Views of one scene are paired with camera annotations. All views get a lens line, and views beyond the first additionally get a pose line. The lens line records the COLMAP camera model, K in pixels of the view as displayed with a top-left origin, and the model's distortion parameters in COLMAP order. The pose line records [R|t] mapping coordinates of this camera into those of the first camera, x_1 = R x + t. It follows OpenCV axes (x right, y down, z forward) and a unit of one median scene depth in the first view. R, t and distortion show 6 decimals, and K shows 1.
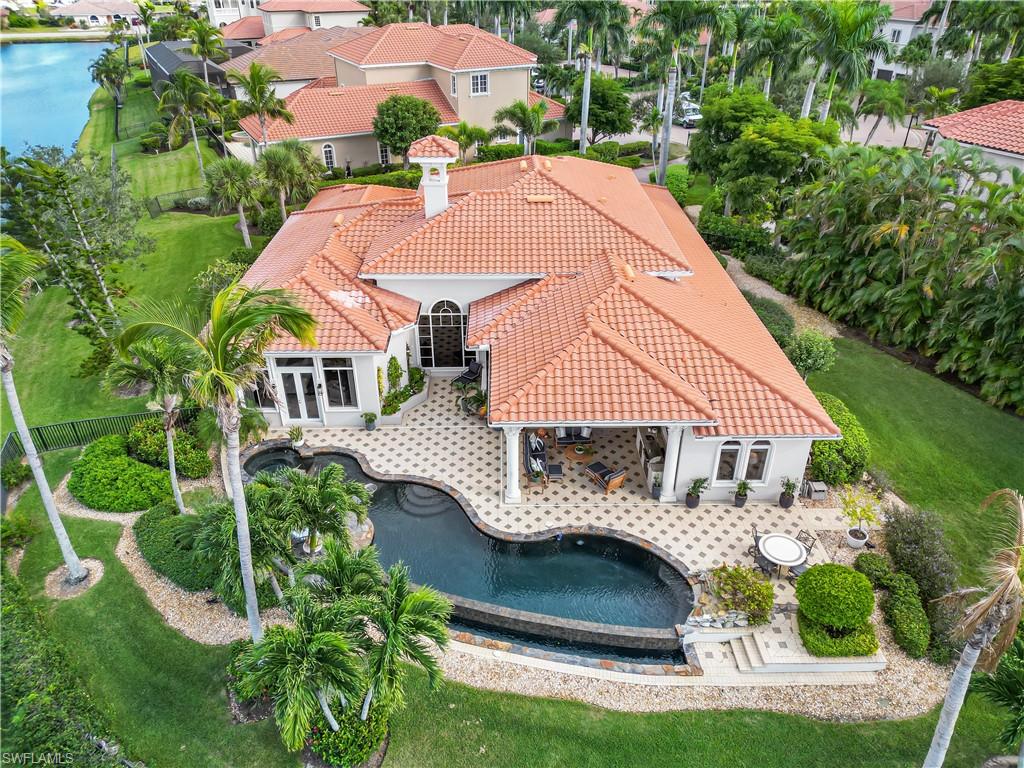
lens RADIAL K [[714.6, 0, 512.0], [0, 714.6, 384.0], [0, 0, 1]] dist [-0.001884, 0.001659]
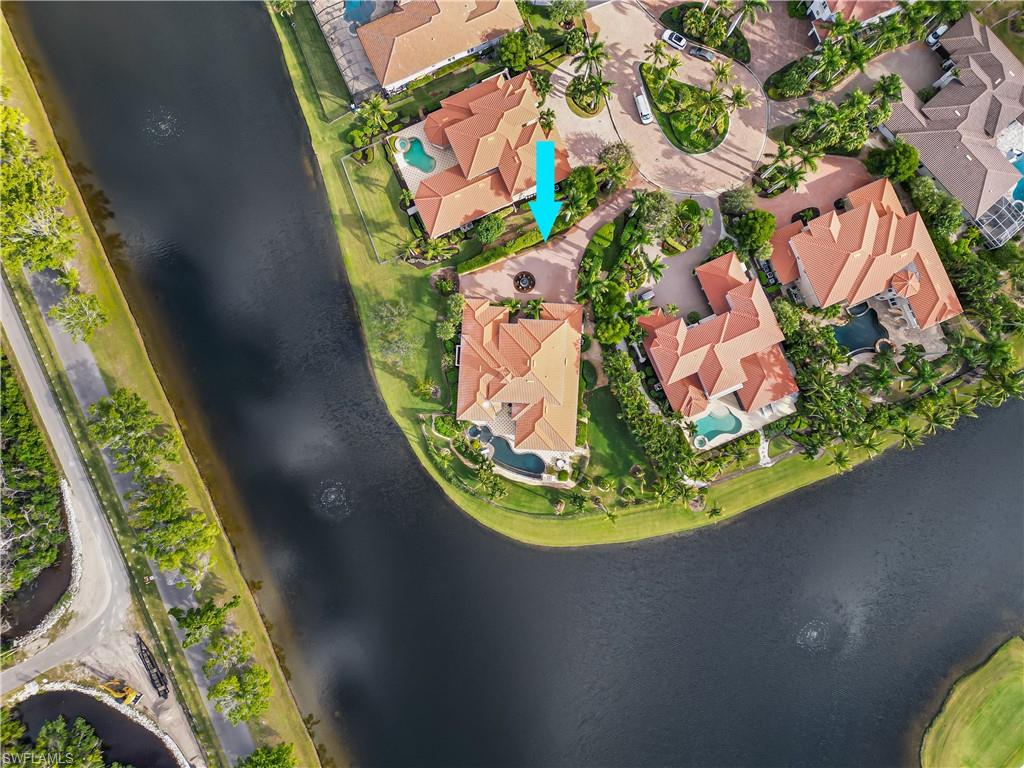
lens RADIAL K [[714.6, 0, 512.0], [0, 714.6, 384.0], [0, 0, 1]] dist [-0.001884, 0.001659]
pose [[0.997519, 0.070381, -0.001420, -0.077225], [-0.035629, 0.522168, 0.852098, -4.896895], [0.060713, -0.849934, 0.523380, -1.546714]]
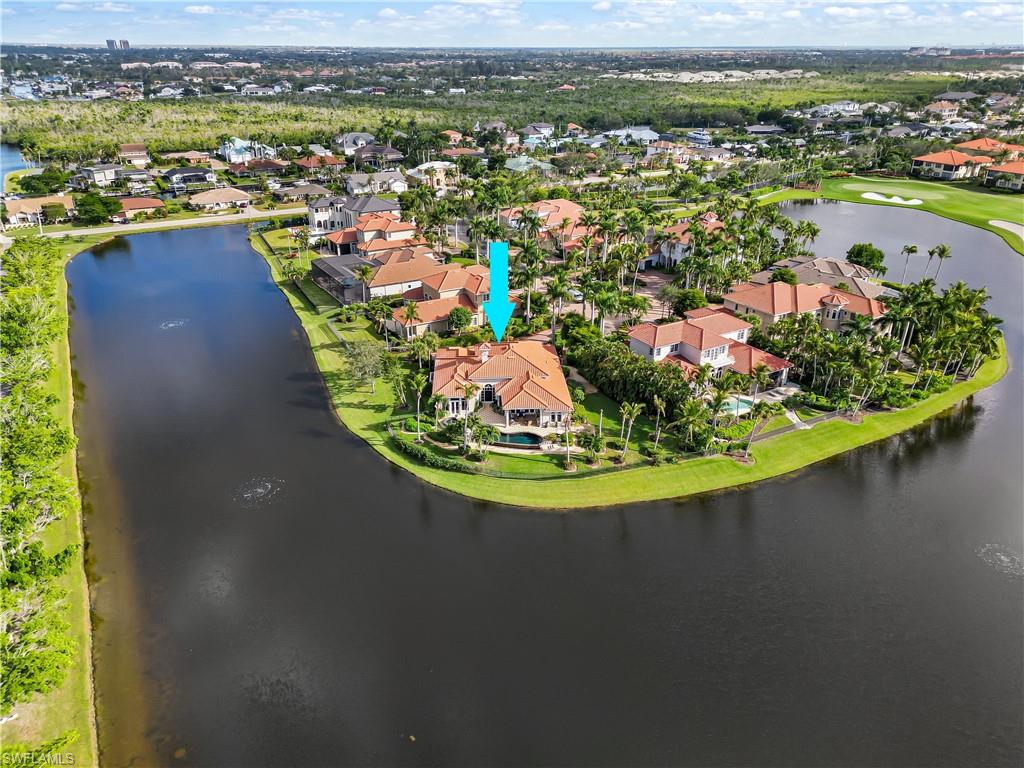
lens RADIAL K [[714.6, 0, 512.0], [0, 714.6, 384.0], [0, 0, 1]] dist [-0.001884, 0.001659]
pose [[0.998894, -0.017116, 0.043797, -0.169213], [0.021636, 0.994246, -0.104912, 0.374499], [-0.041749, 0.105743, 0.993517, -3.669143]]
